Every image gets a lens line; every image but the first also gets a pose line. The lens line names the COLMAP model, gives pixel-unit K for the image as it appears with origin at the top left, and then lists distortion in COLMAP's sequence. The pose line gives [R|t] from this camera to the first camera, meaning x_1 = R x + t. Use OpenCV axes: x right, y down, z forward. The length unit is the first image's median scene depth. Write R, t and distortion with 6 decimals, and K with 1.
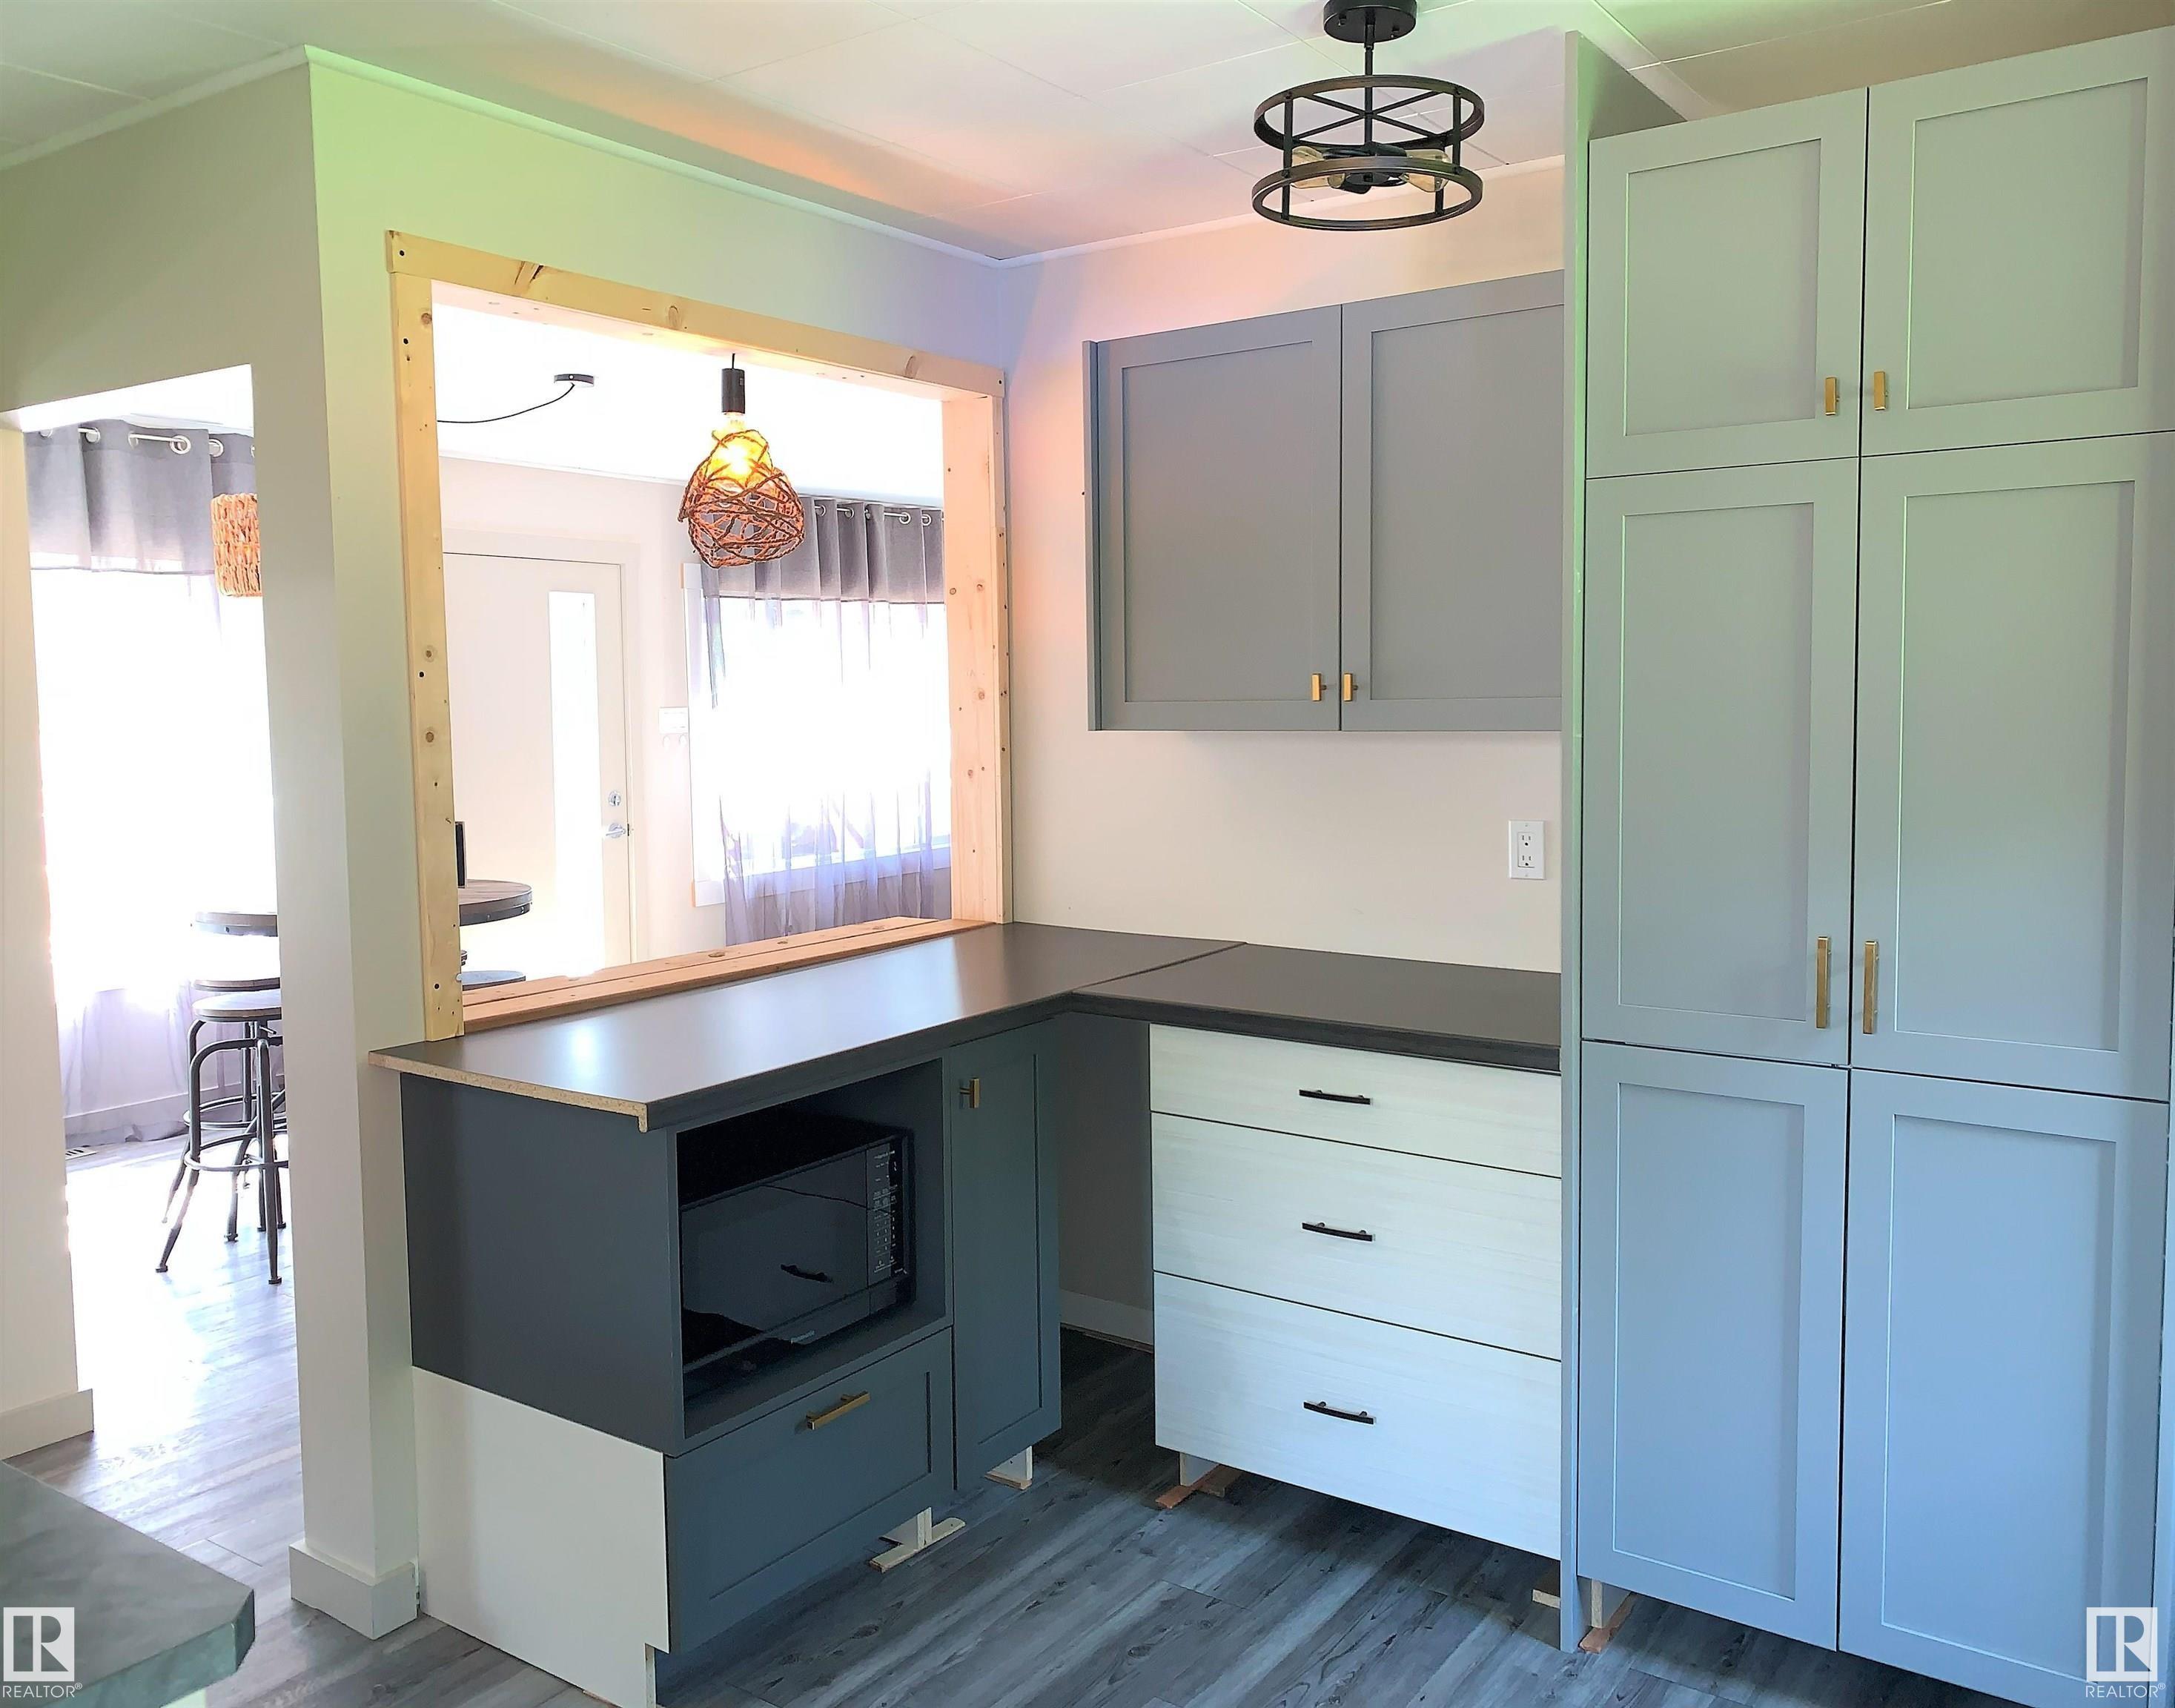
lens RADIAL K [[1754.7, 0, 1098.0], [0, 1754.7, 842.0], [0, 0, 1]] dist [0.088424, -0.134309]
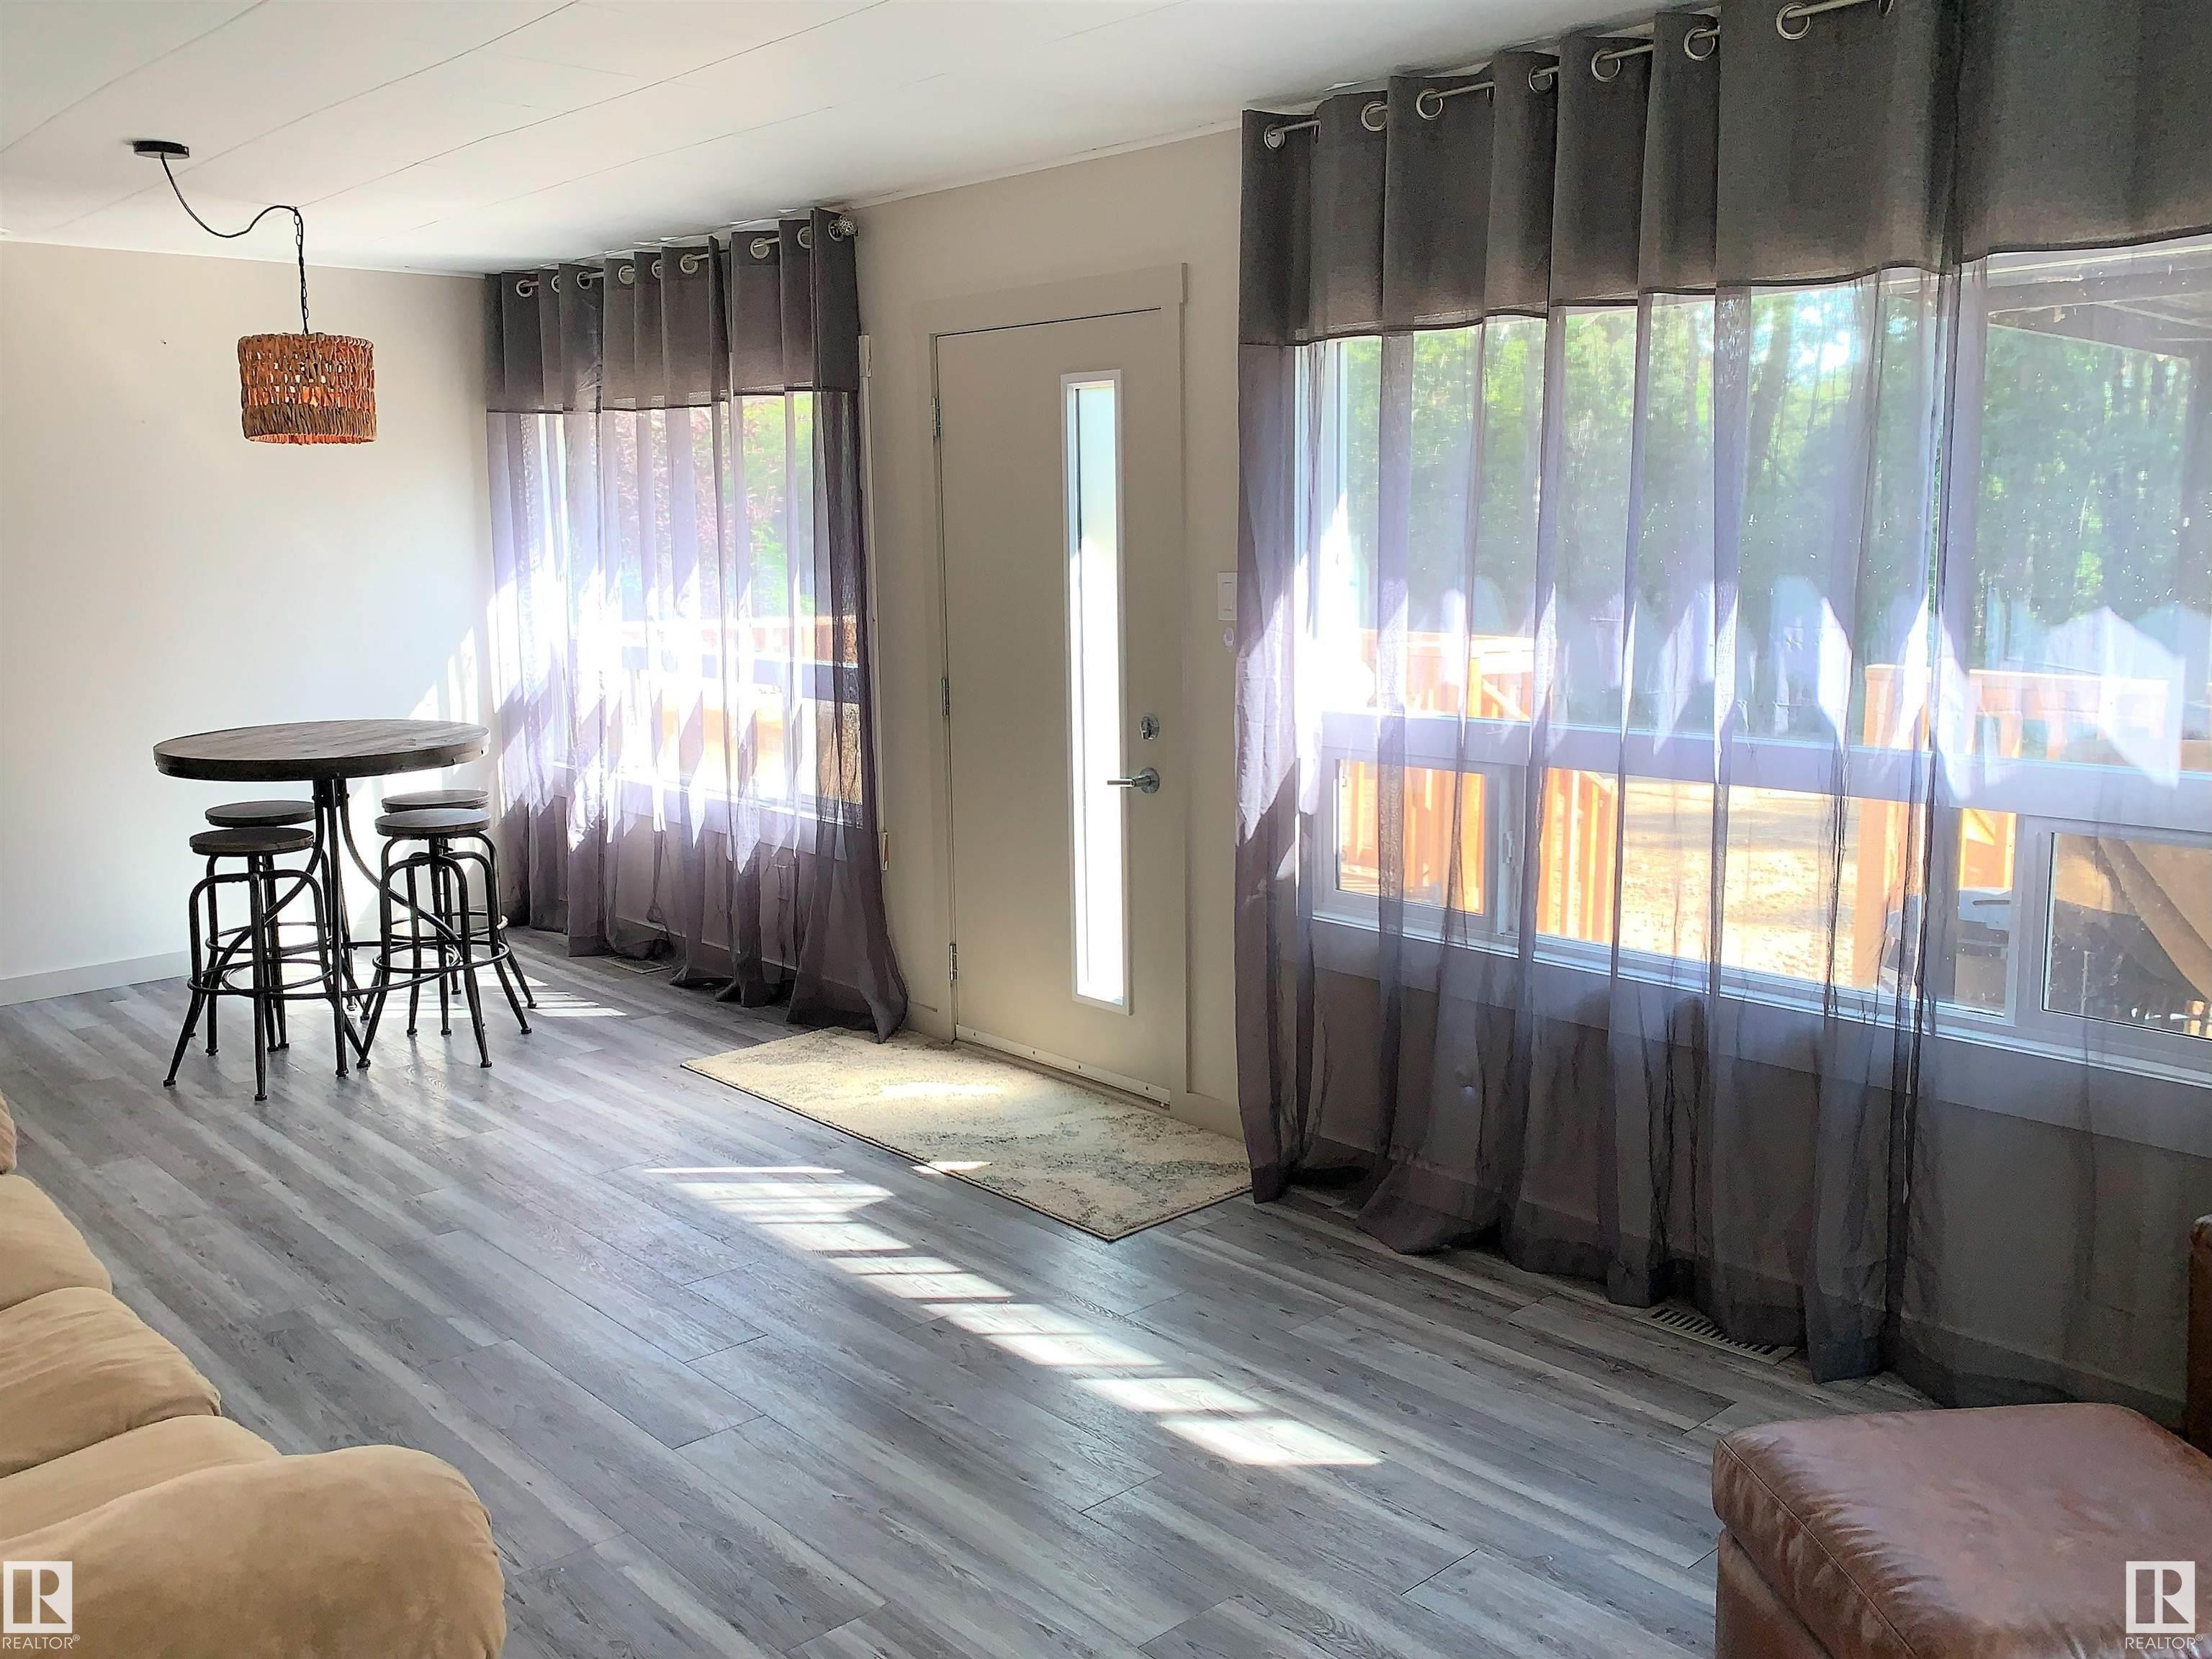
lens RADIAL K [[1855.8, 0, 1088.2], [0, 1855.8, 822.7], [0, 0, 1]] dist [0.076275, -0.129616]
pose [[-0.219569, 0.168177, -0.960992, 0.878043], [-0.073836, 0.979340, 0.188258, -0.286386], [0.972799, 0.112292, -0.202616, 2.984006]]
